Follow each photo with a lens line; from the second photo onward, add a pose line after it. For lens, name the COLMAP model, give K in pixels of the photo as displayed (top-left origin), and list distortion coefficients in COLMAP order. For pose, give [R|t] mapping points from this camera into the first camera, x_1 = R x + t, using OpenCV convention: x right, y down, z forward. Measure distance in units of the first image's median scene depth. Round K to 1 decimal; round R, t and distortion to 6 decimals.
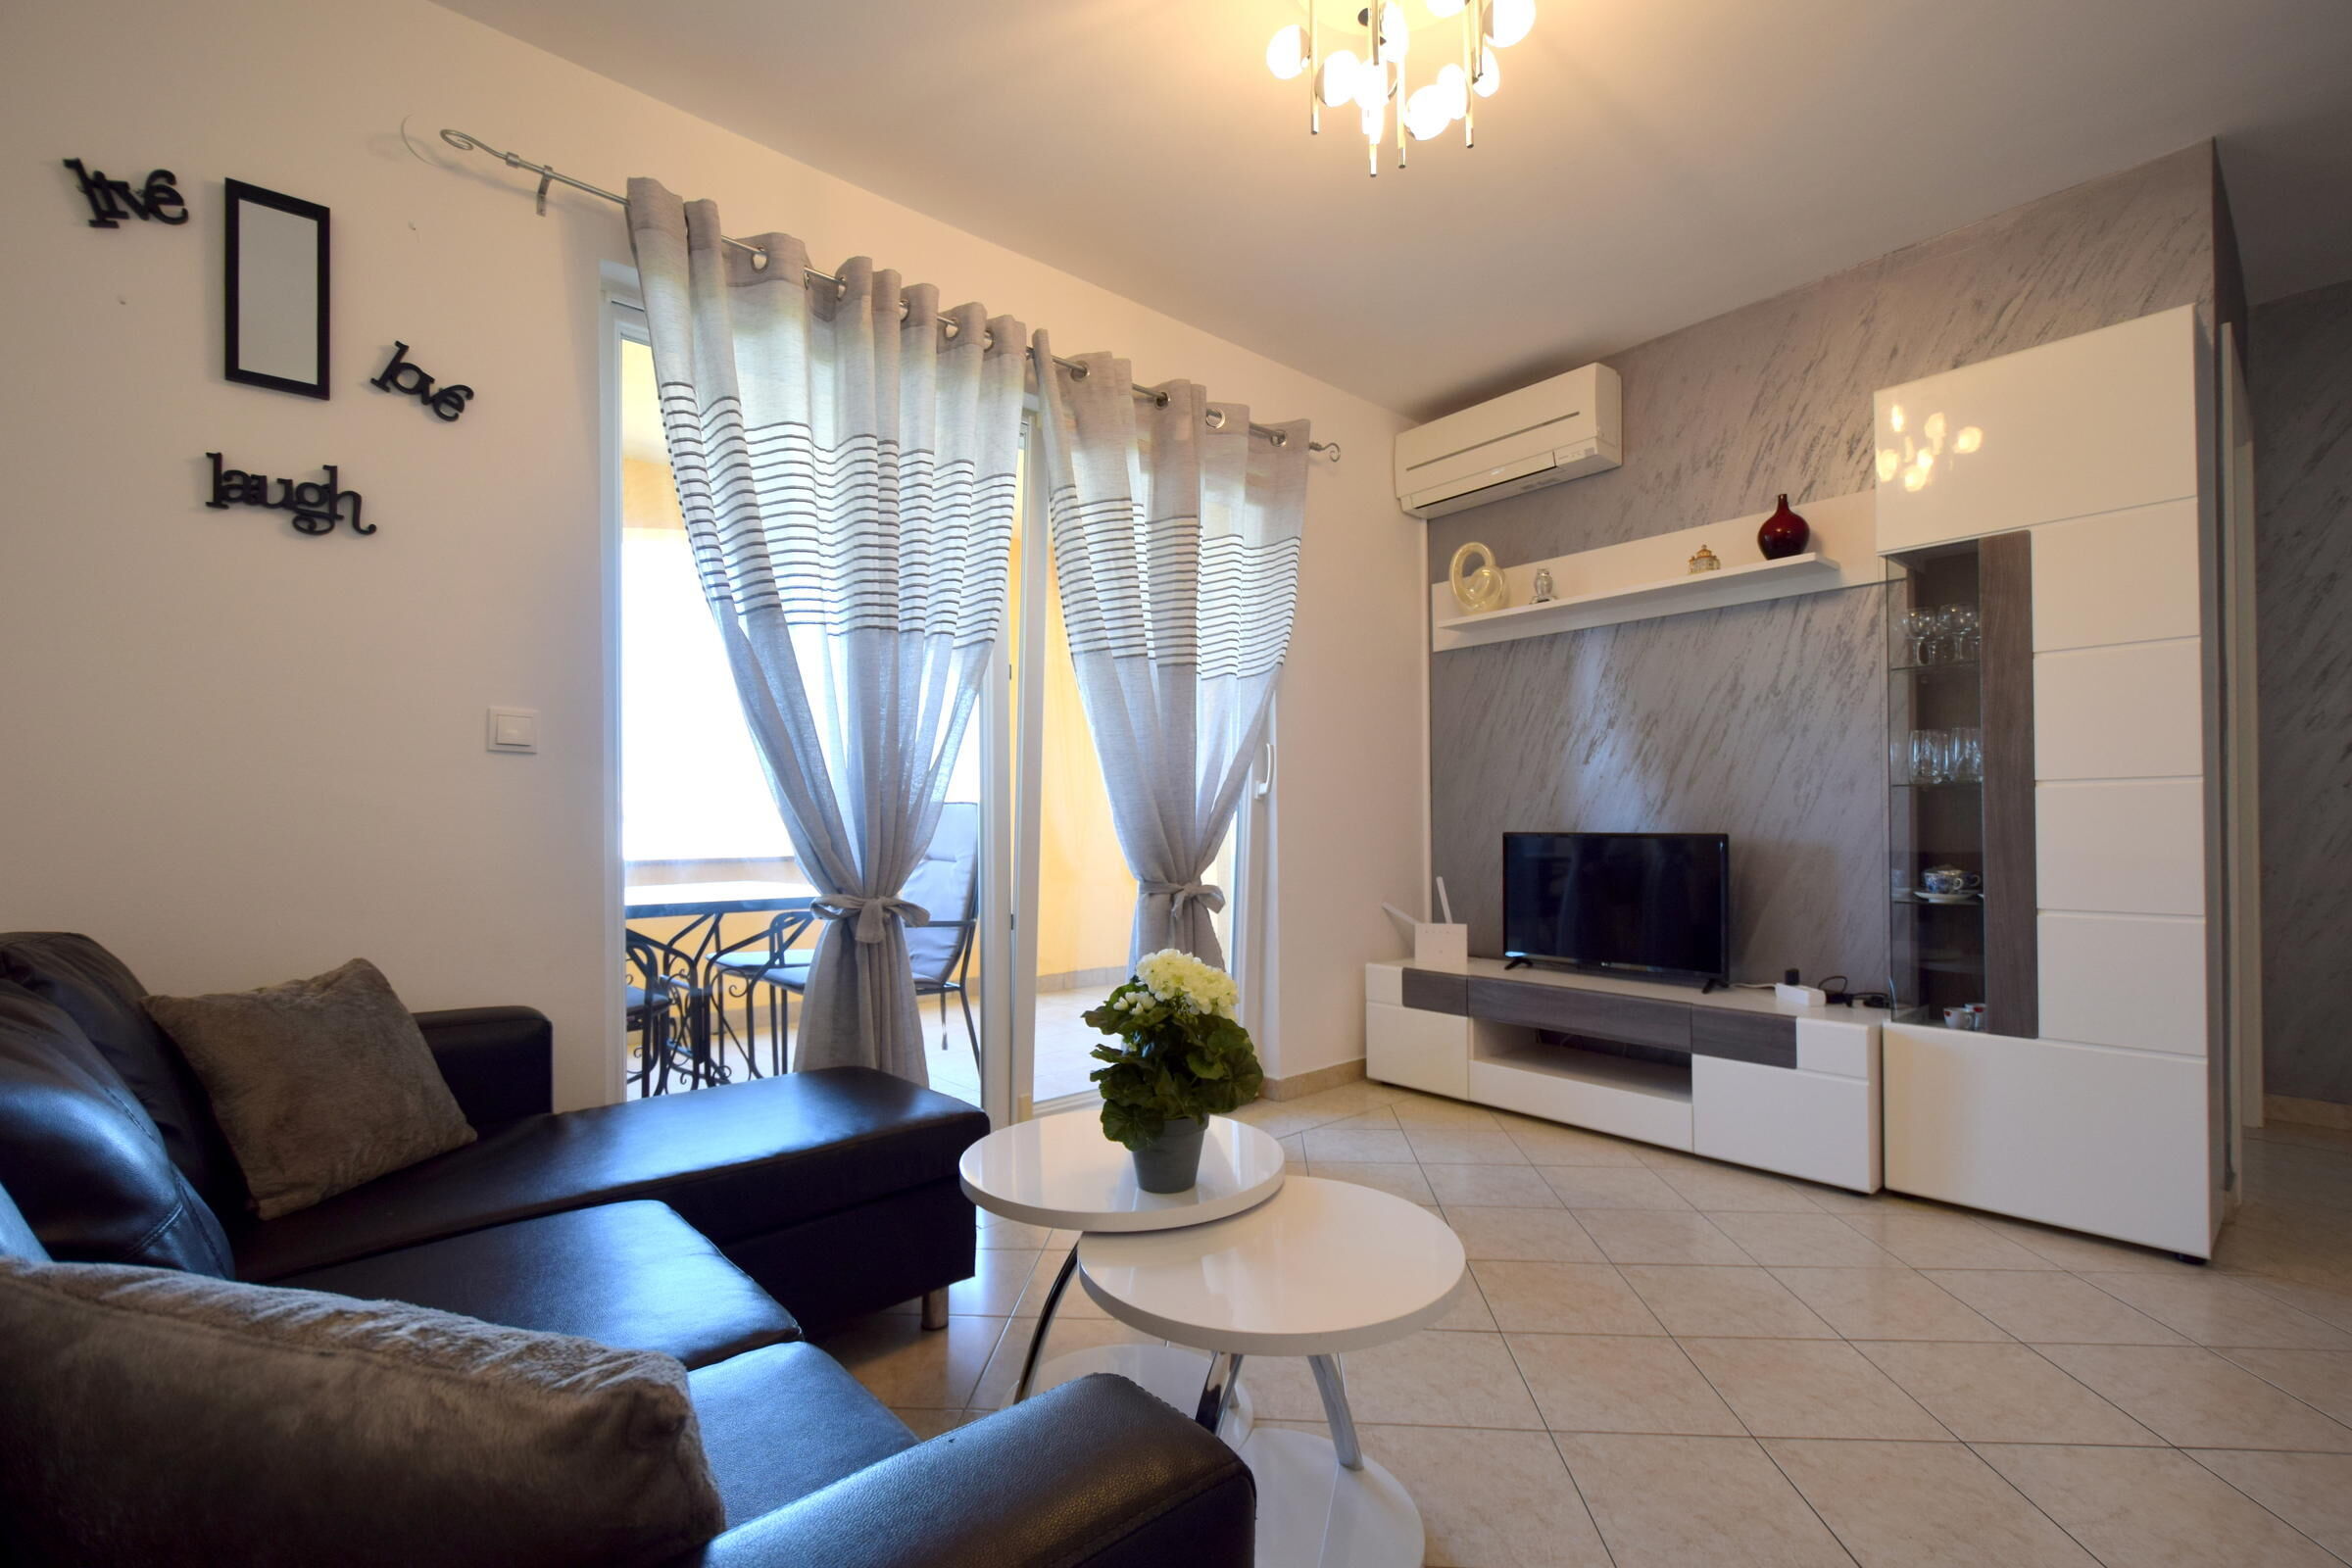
lens RADIAL K [[1034.0, 0, 1158.4], [0, 1034.0, 811.3], [0, 0, 1]] dist [0.004208, -0.004350]
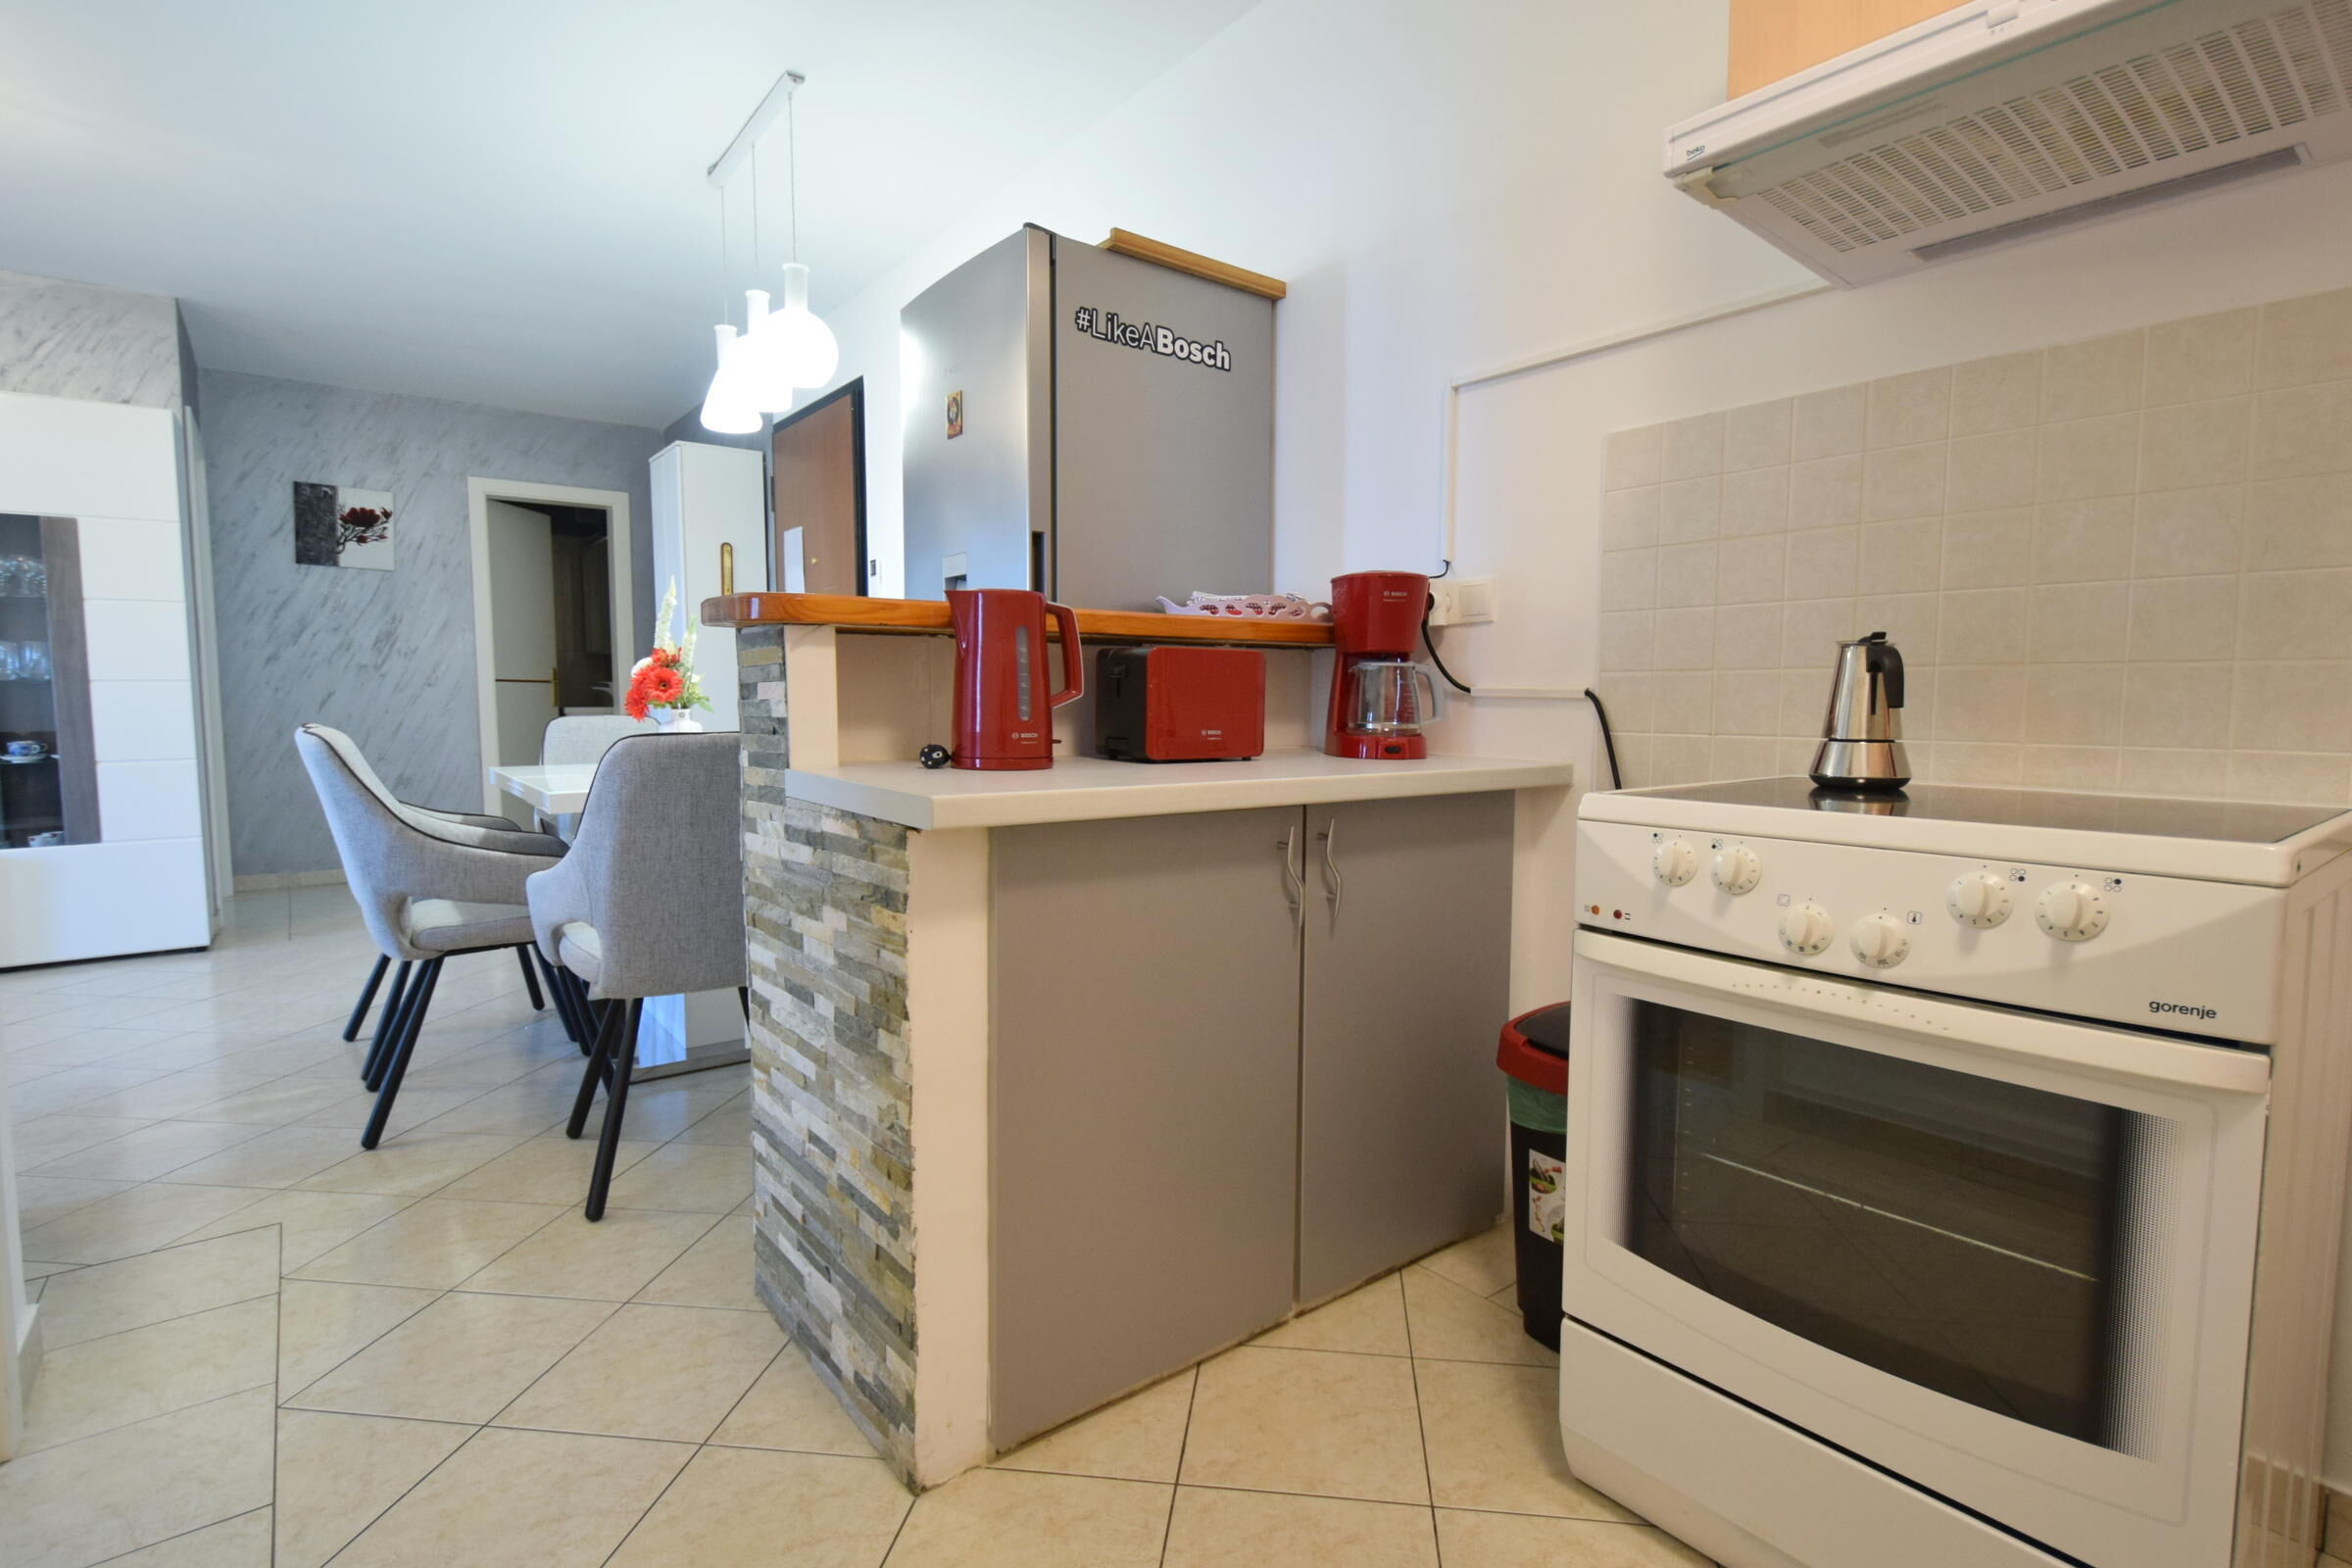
lens RADIAL K [[1132.4, 0, 1204.4], [0, 1132.4, 791.9], [0, 0, 1]] dist [0.002009, -0.004368]
pose [[0.040544, -0.076770, 0.996224, -0.629669], [-0.012347, 0.996929, 0.077326, -0.010327], [-0.999101, -0.015436, 0.039472, -0.594924]]
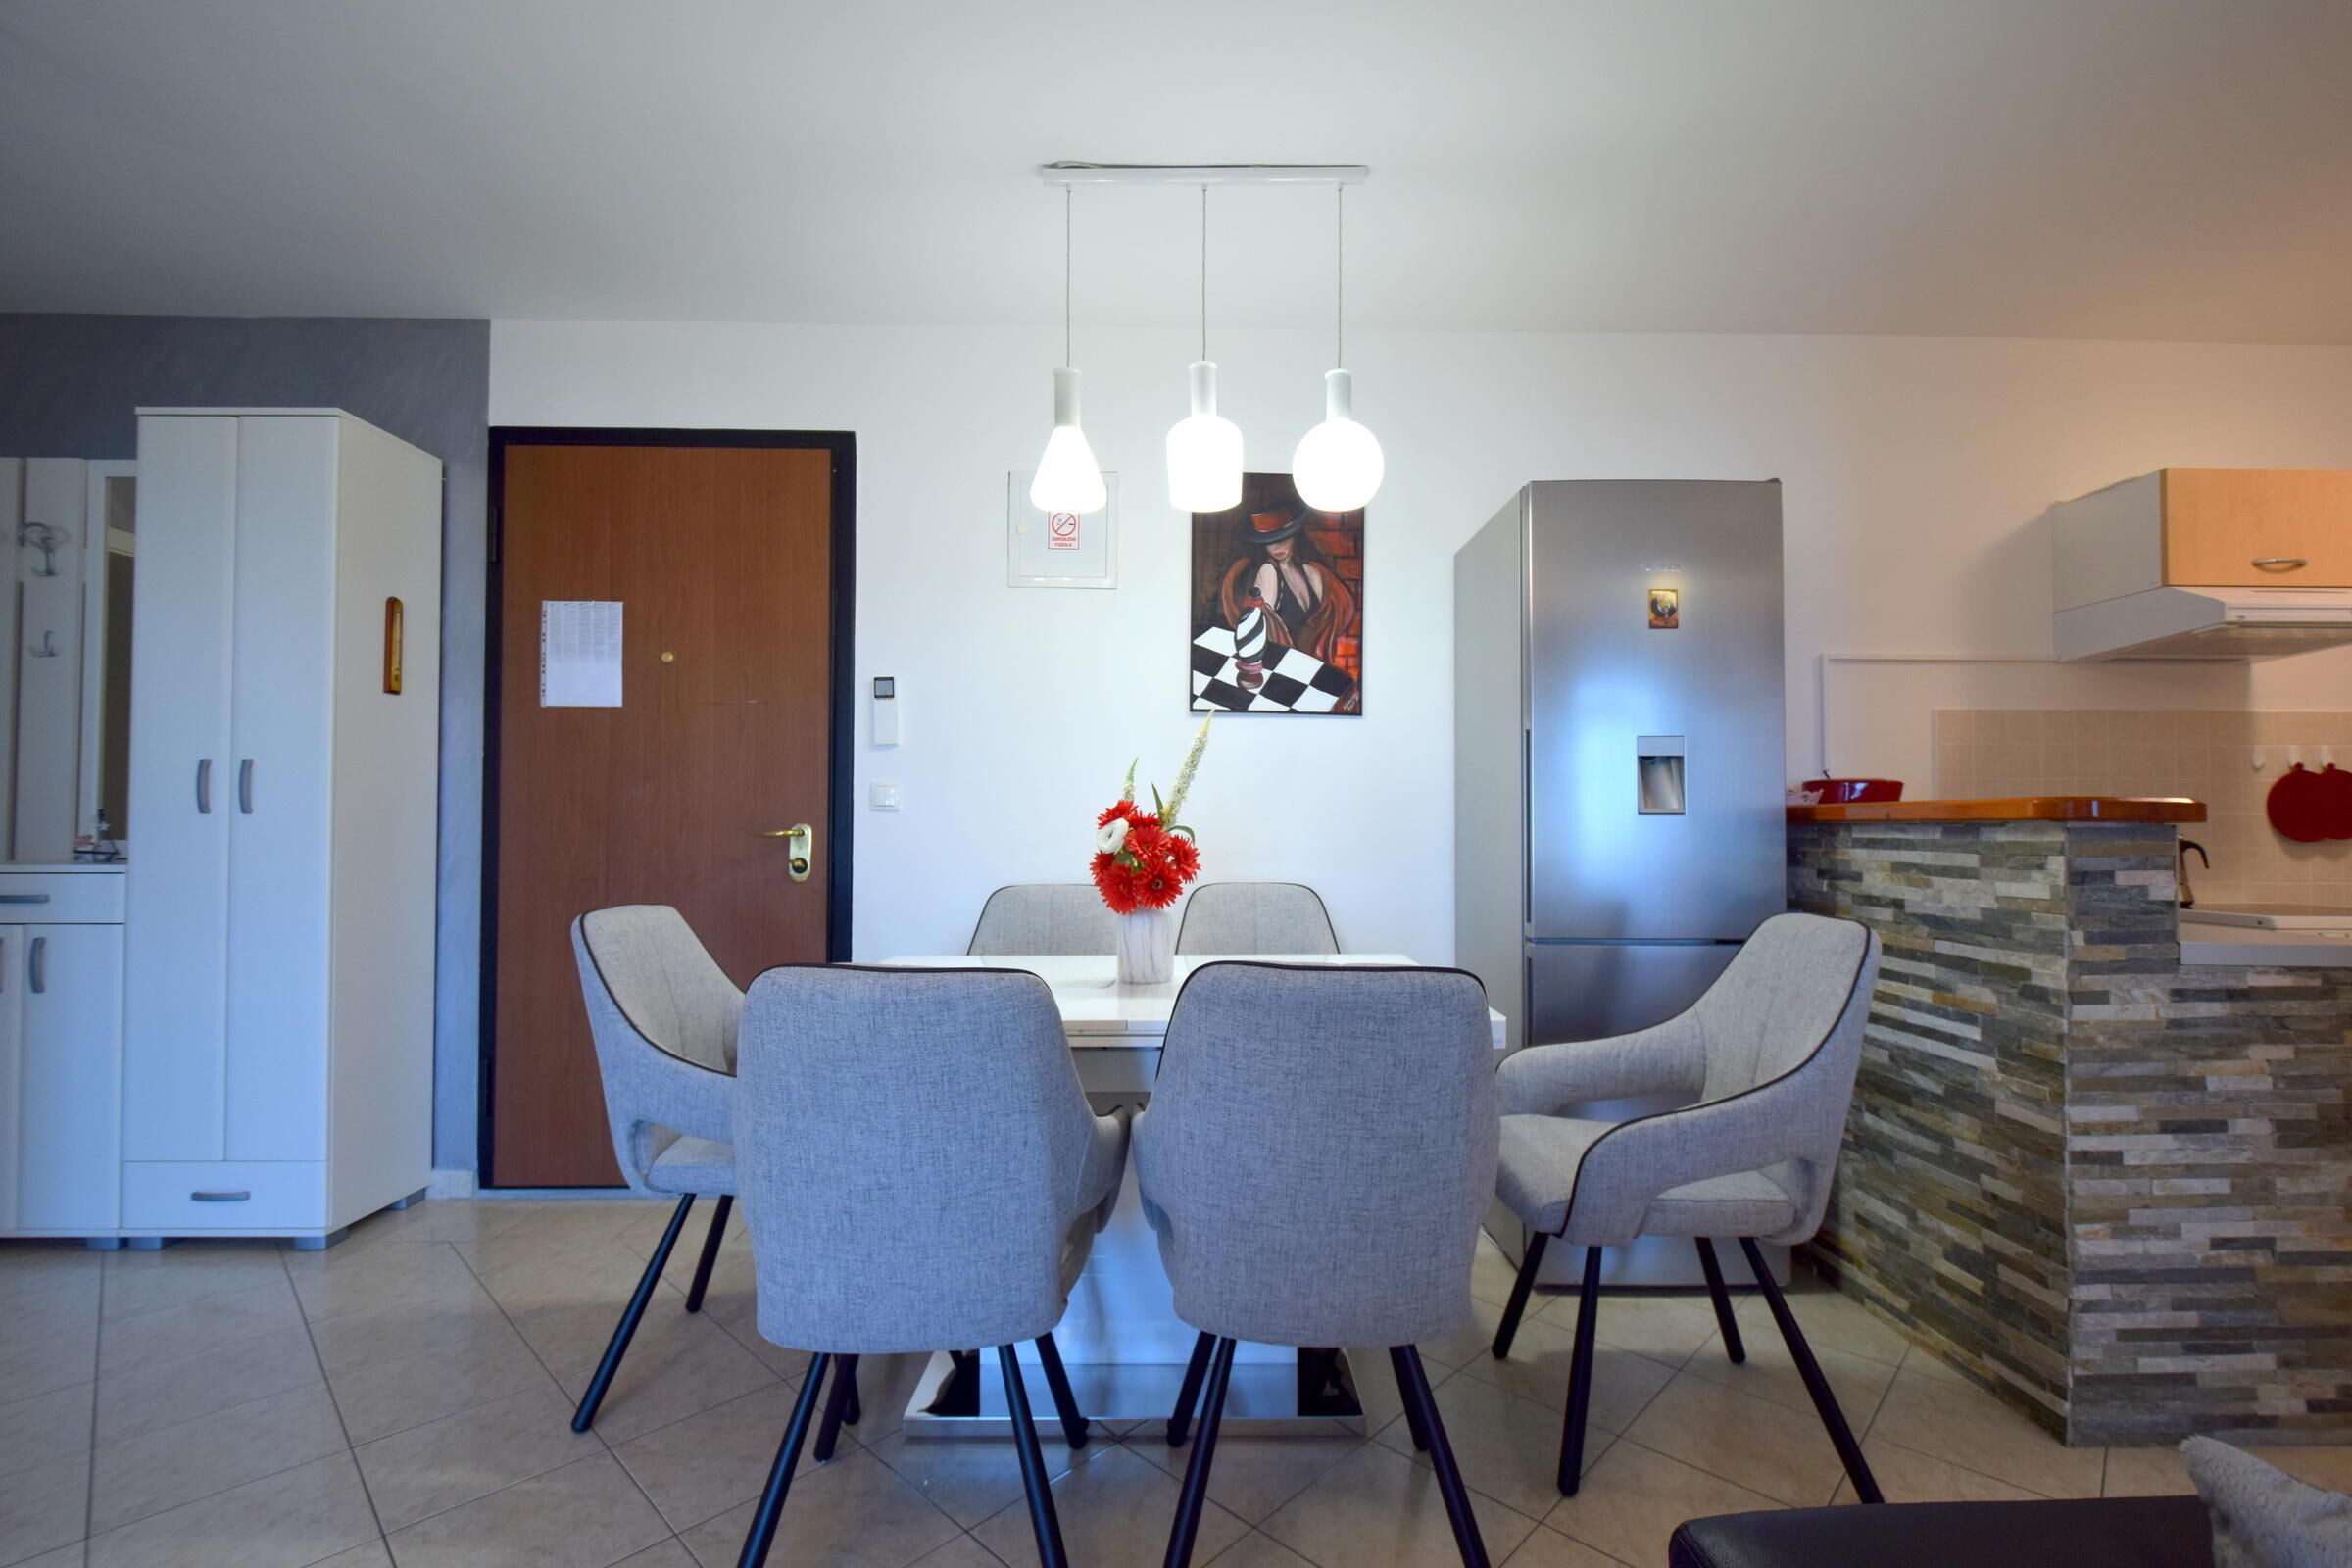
lens RADIAL K [[1034.0, 0, 1192.1], [0, 1034.0, 809.8], [0, 0, 1]] dist [0.004208, -0.004350]
pose [[-0.770234, 0.018516, 0.637493, -0.049594], [-0.002792, 0.999471, -0.032403, -0.033105], [-0.637755, -0.026738, -0.769775, 0.442477]]
